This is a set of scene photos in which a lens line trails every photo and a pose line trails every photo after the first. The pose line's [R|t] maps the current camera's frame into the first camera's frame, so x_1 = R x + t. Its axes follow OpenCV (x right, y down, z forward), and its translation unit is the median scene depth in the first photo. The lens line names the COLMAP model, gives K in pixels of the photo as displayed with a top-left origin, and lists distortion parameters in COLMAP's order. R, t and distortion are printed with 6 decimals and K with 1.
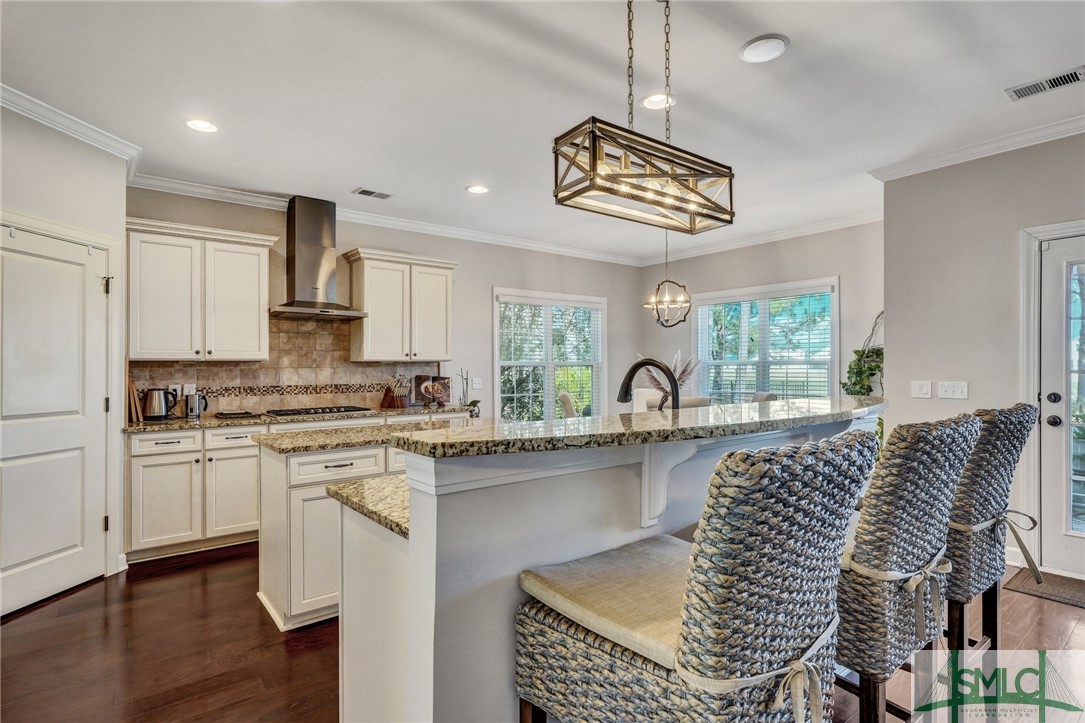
lens RADIAL K [[545.0, 0, 524.5], [0, 545.0, 363.8], [0, 0, 1]] dist [-0.003005, -0.000730]
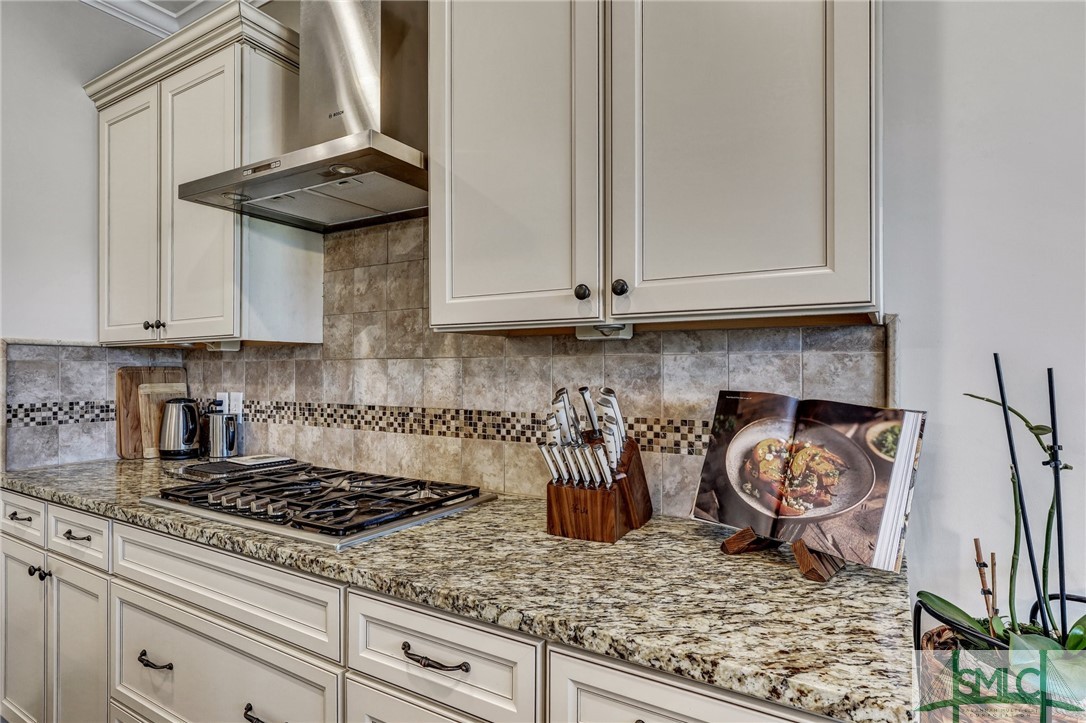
lens RADIAL K [[582.4, 0, 543.0], [0, 582.4, 361.5], [0, 0, 1]] dist [-0.004406, -0.000569]
pose [[0.360847, -0.002474, -0.932622, -0.014176], [0.008773, 0.999961, 0.000742, 0.010550], [0.932584, -0.008449, 0.360855, 1.004173]]
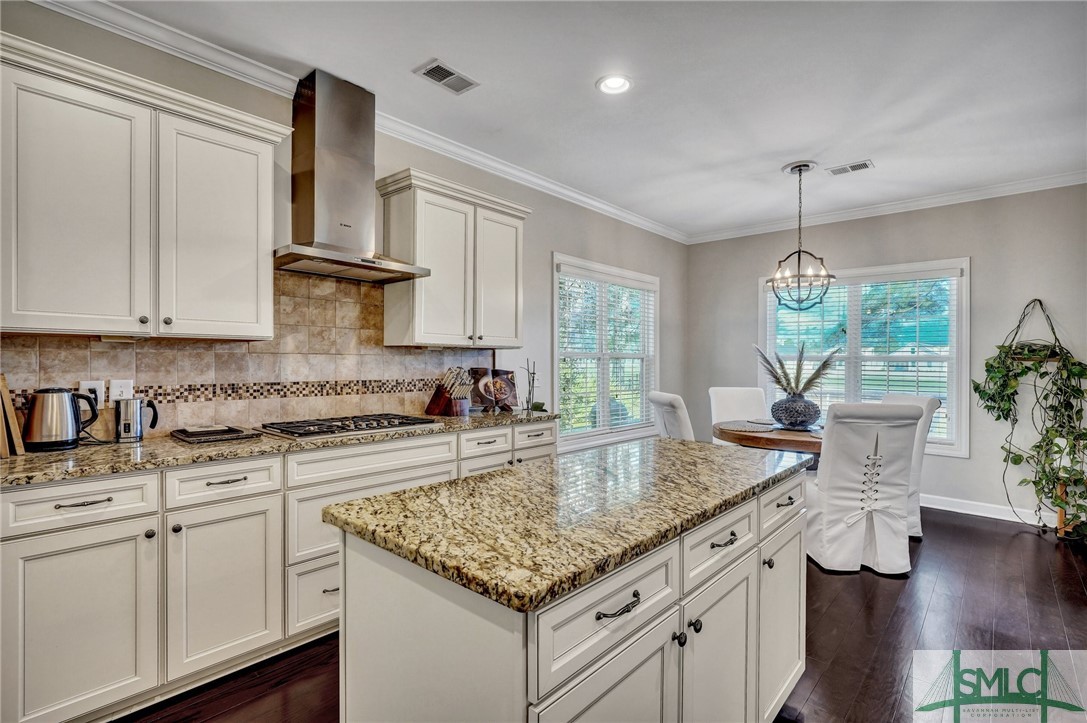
lens RADIAL K [[515.2, 0, 530.5], [0, 515.2, 365.1], [0, 0, 1]] dist [-0.003587, 0.000699]
pose [[0.984778, 0.014599, 0.173204, -0.280762], [-0.017622, 0.999718, 0.015926, 0.006857], [-0.172922, -0.018736, 0.984757, 0.392486]]
